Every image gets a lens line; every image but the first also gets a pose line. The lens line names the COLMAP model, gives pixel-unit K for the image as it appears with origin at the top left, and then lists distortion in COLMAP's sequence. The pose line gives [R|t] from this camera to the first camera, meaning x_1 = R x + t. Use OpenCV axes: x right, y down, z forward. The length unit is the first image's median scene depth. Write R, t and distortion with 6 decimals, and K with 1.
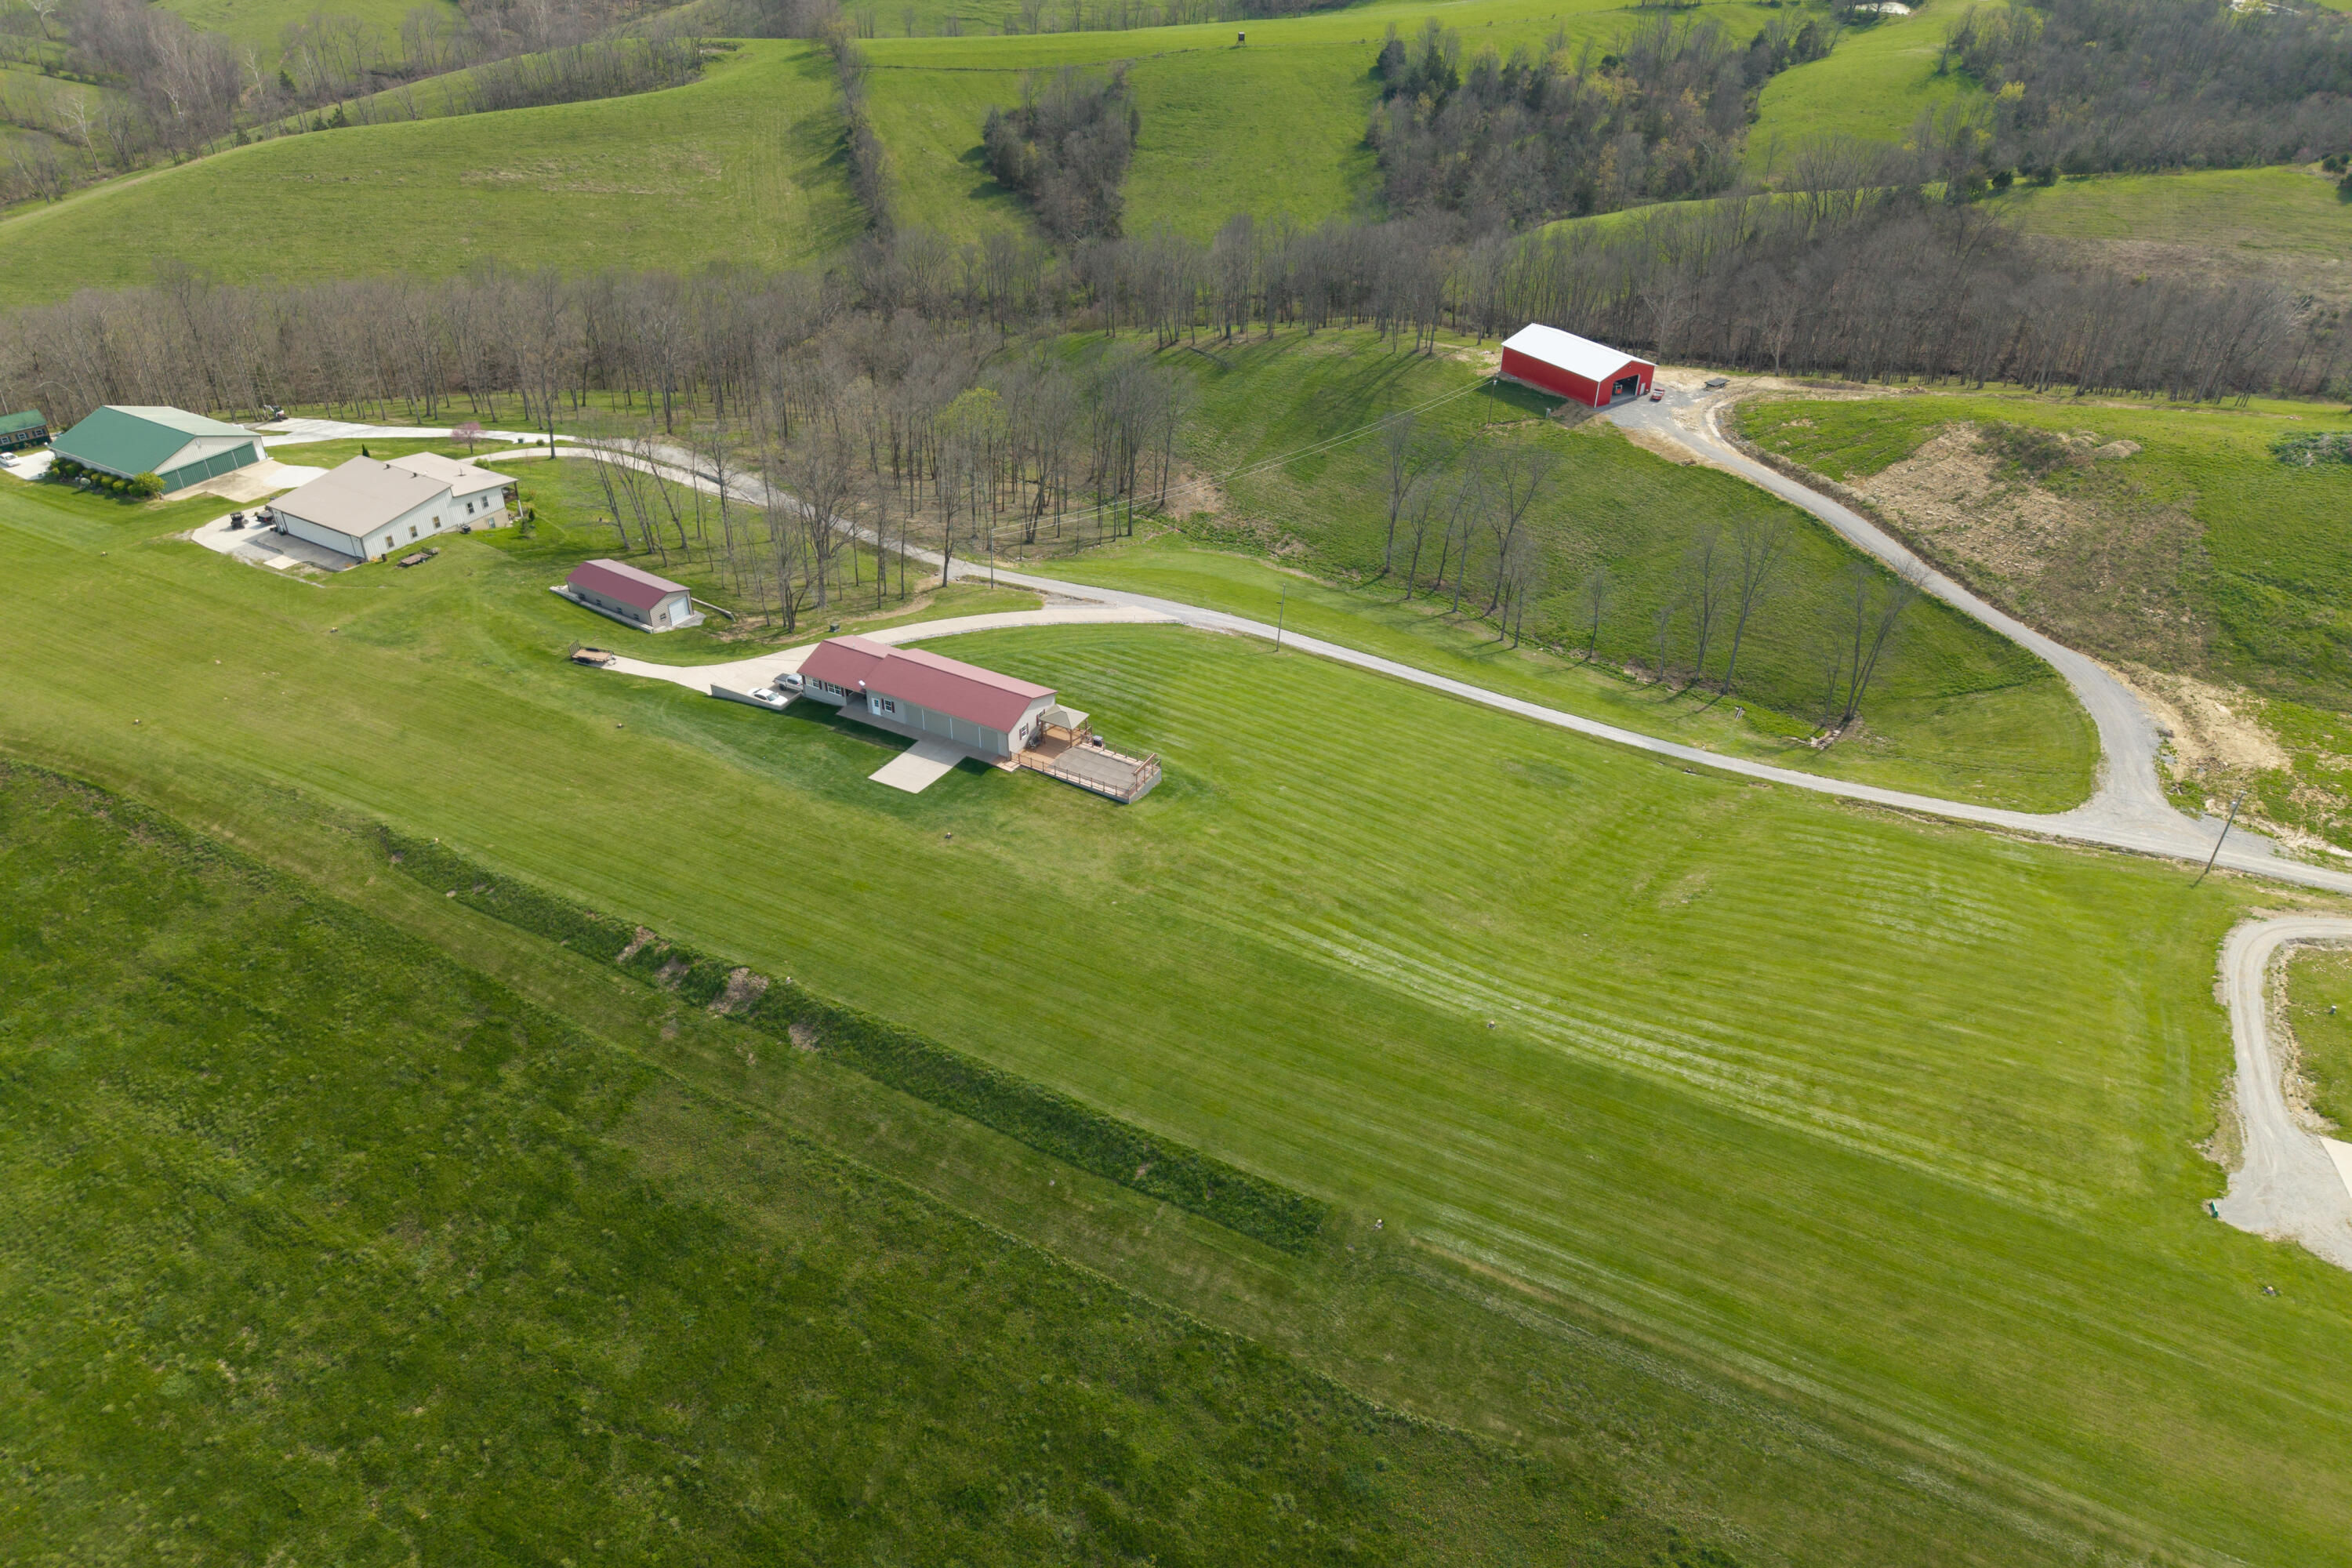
lens RADIAL K [[1570.1, 0, 1171.8], [0, 1570.1, 797.9], [0, 0, 1]] dist [0.024279, -0.026716]
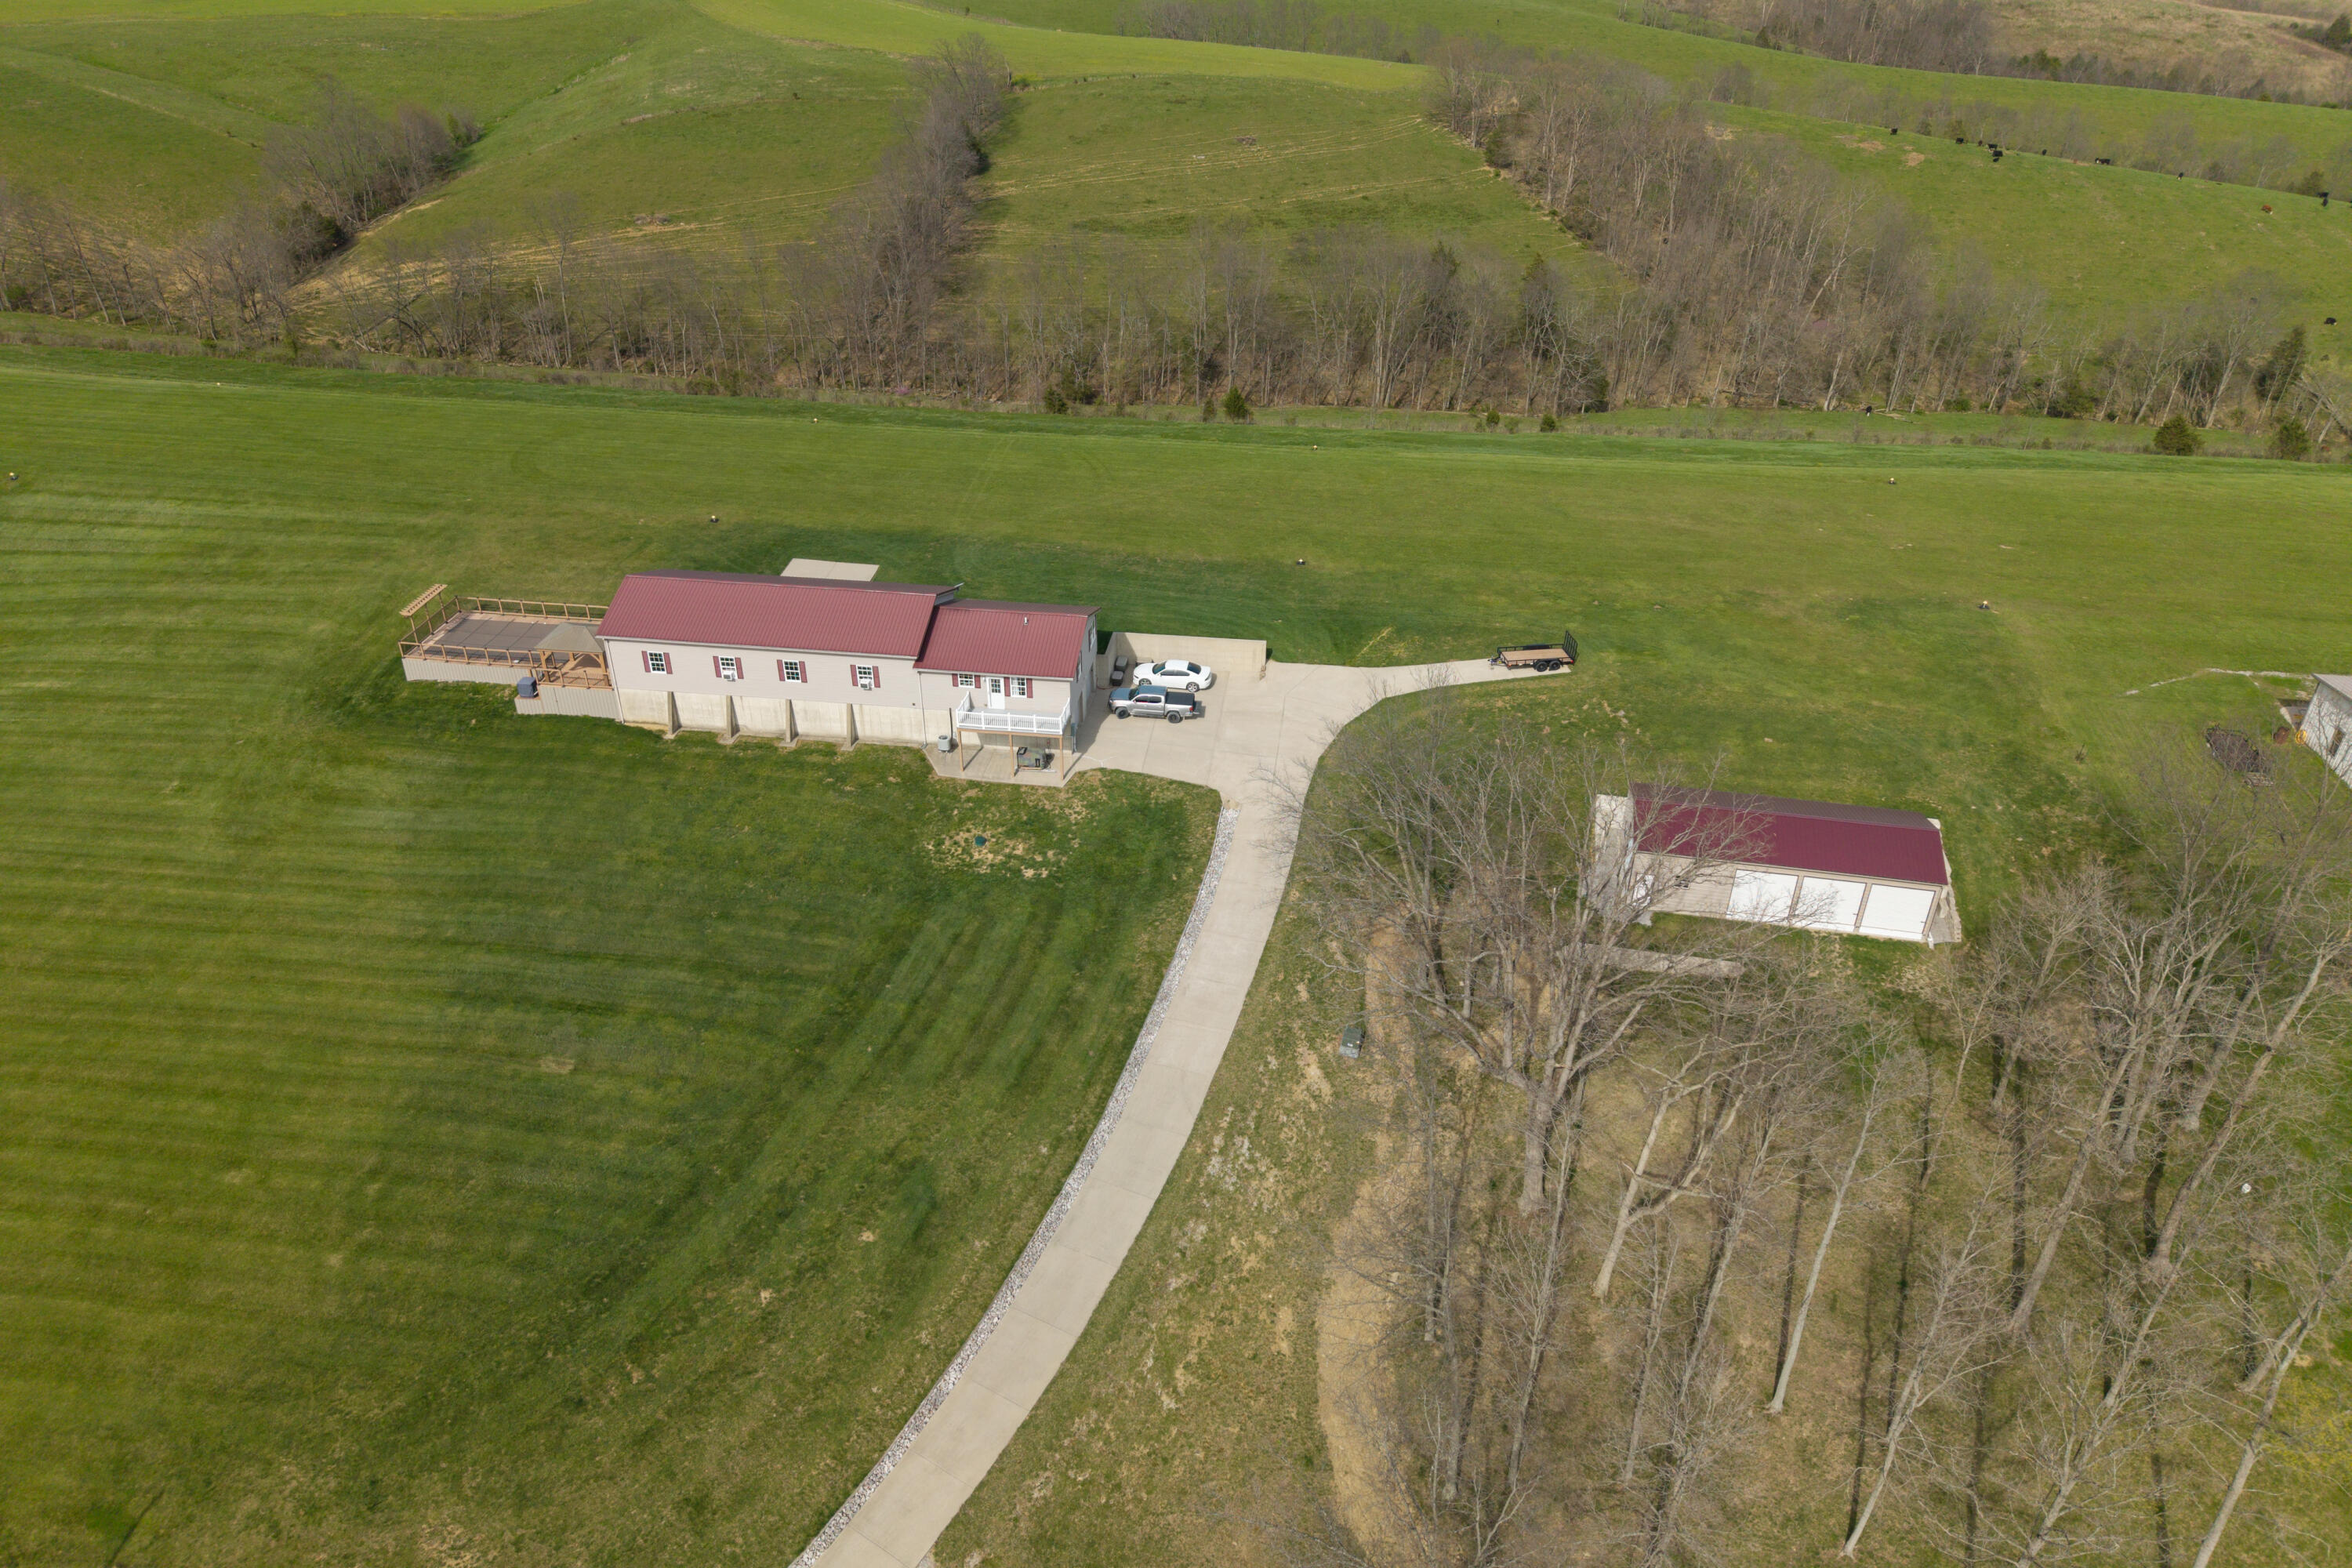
lens RADIAL K [[1570.1, 0, 1173.4], [0, 1570.1, 796.2], [0, 0, 1]] dist [0.024279, -0.026716]
pose [[-0.930762, 0.170502, -0.323437, -0.067607], [-0.221722, 0.440184, 0.870102, -0.507764], [0.290726, 0.881571, -0.371903, 1.196051]]
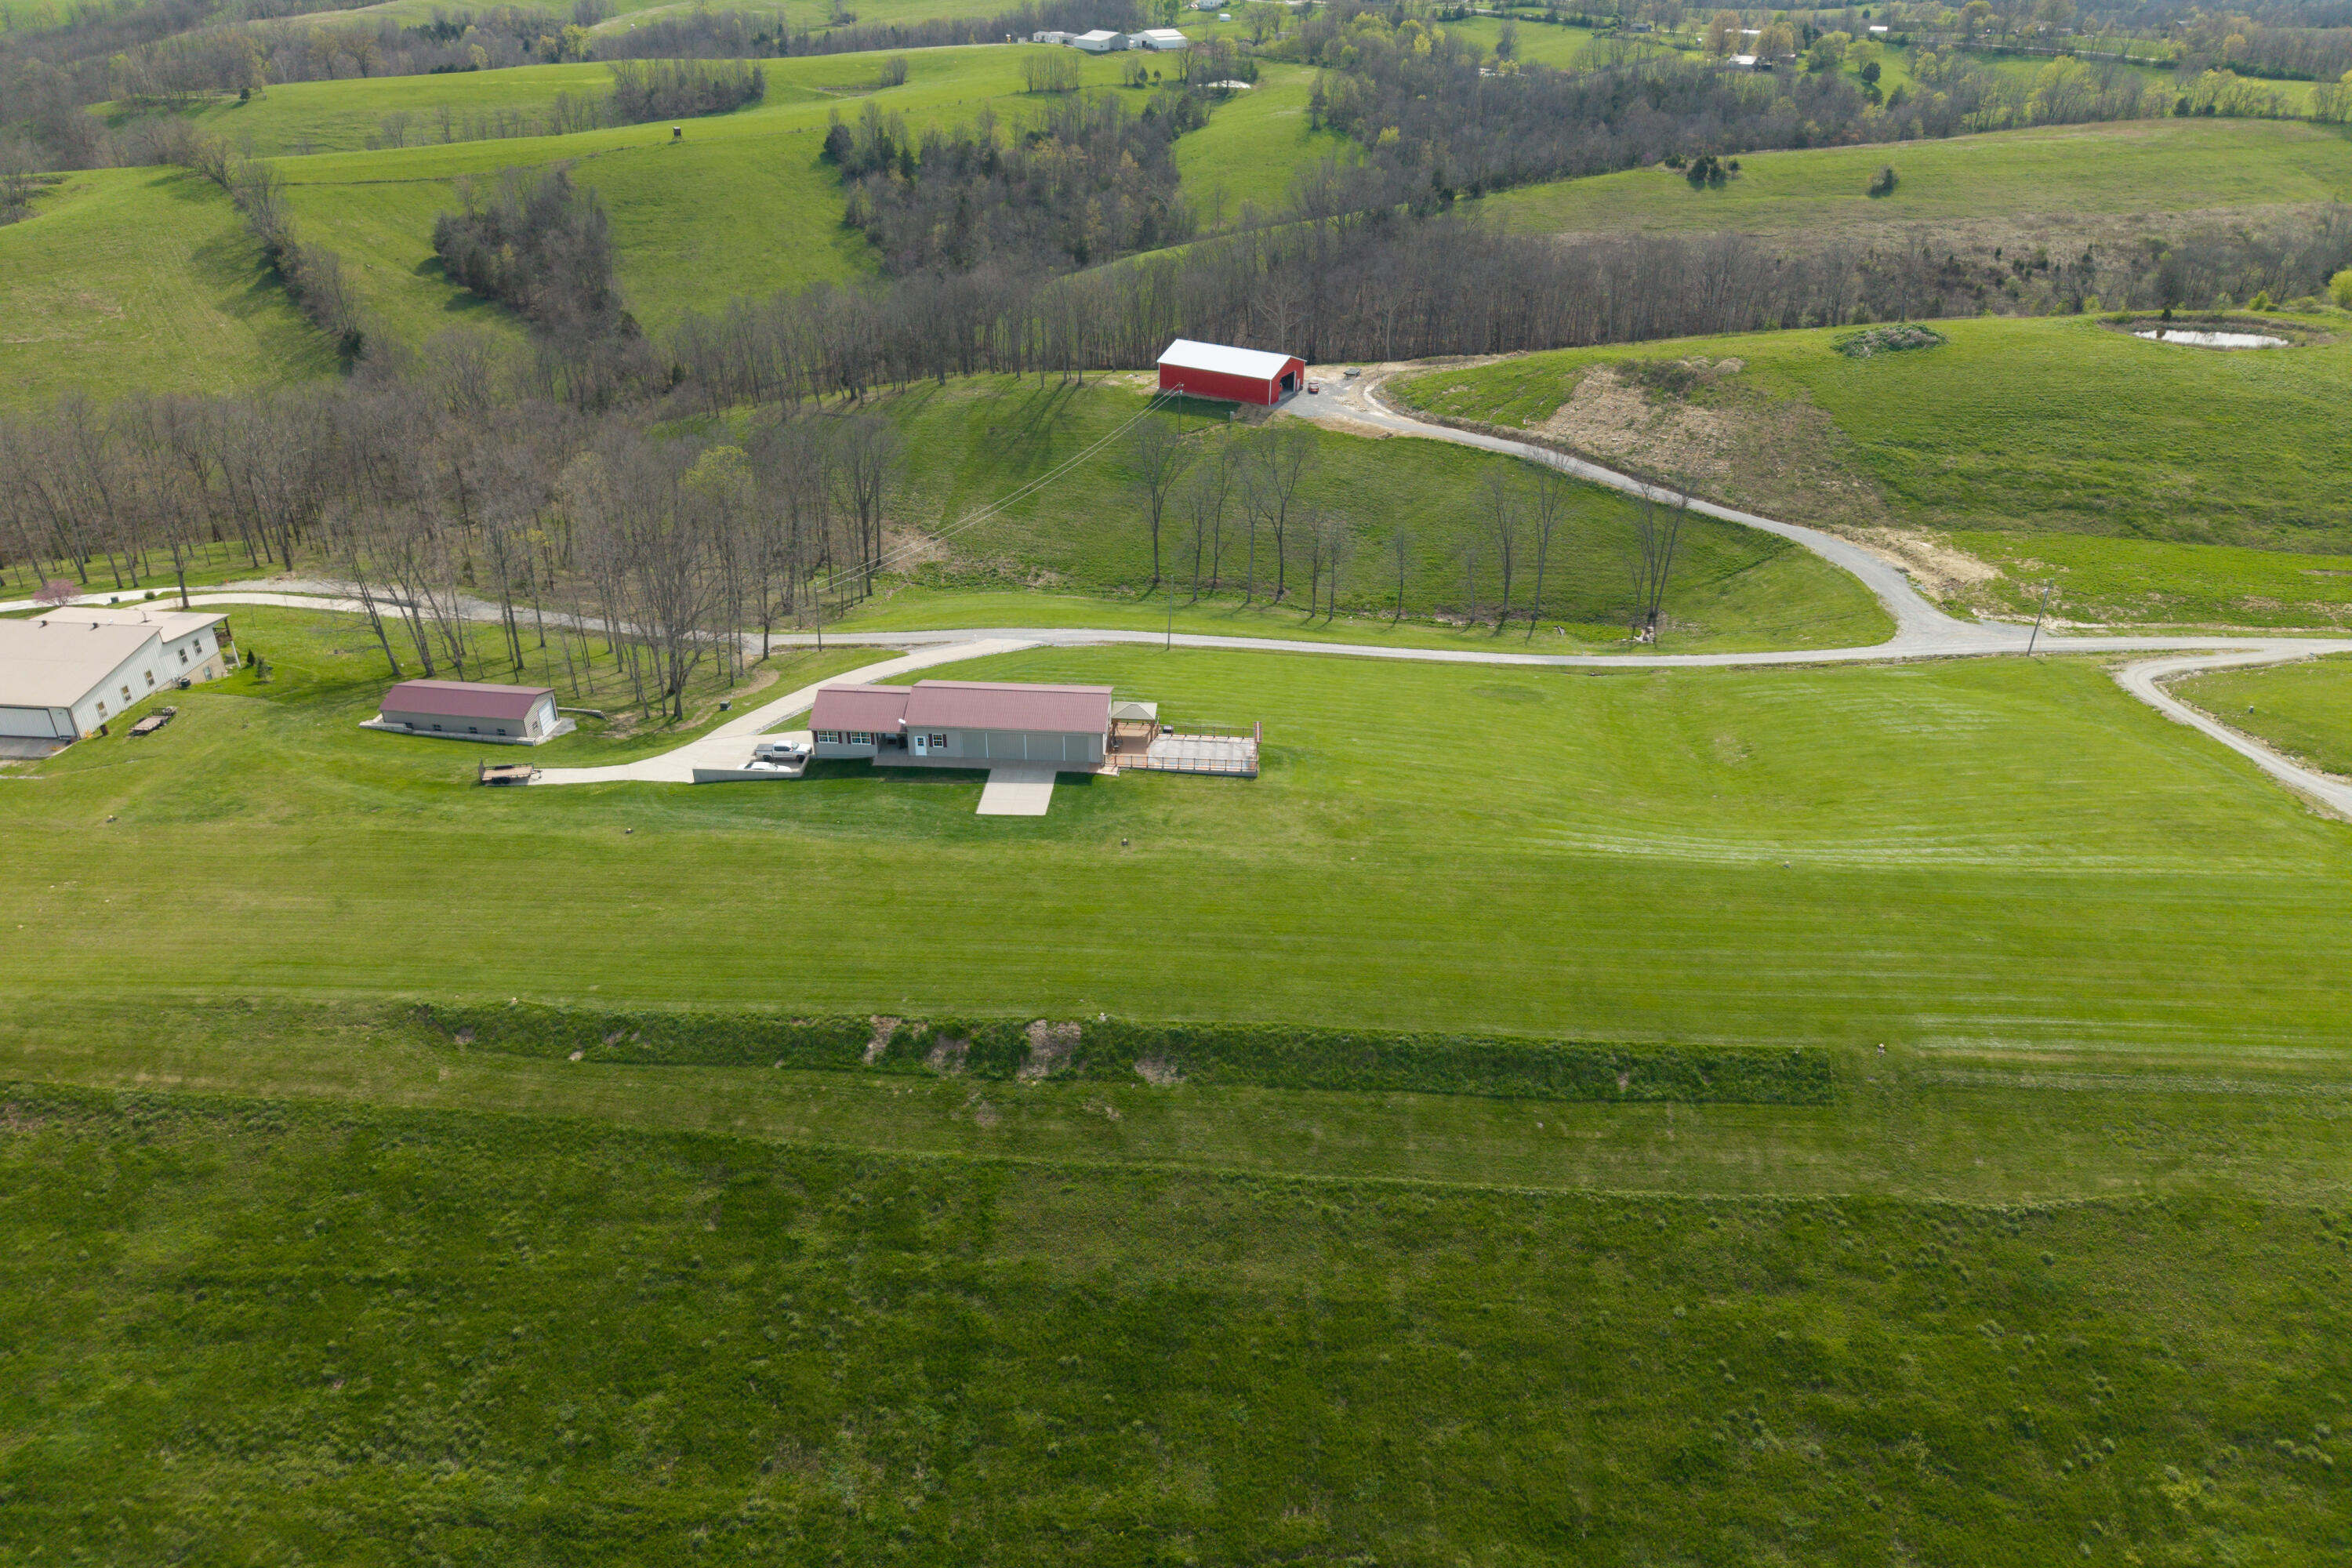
lens RADIAL K [[1570.1, 0, 1171.8], [0, 1570.1, 796.6], [0, 0, 1]] dist [0.024279, -0.026716]
pose [[0.902403, -0.216144, 0.372760, -0.361126], [0.243739, 0.969438, -0.027934, 0.024583], [-0.355330, 0.116064, 0.927507, 0.143855]]
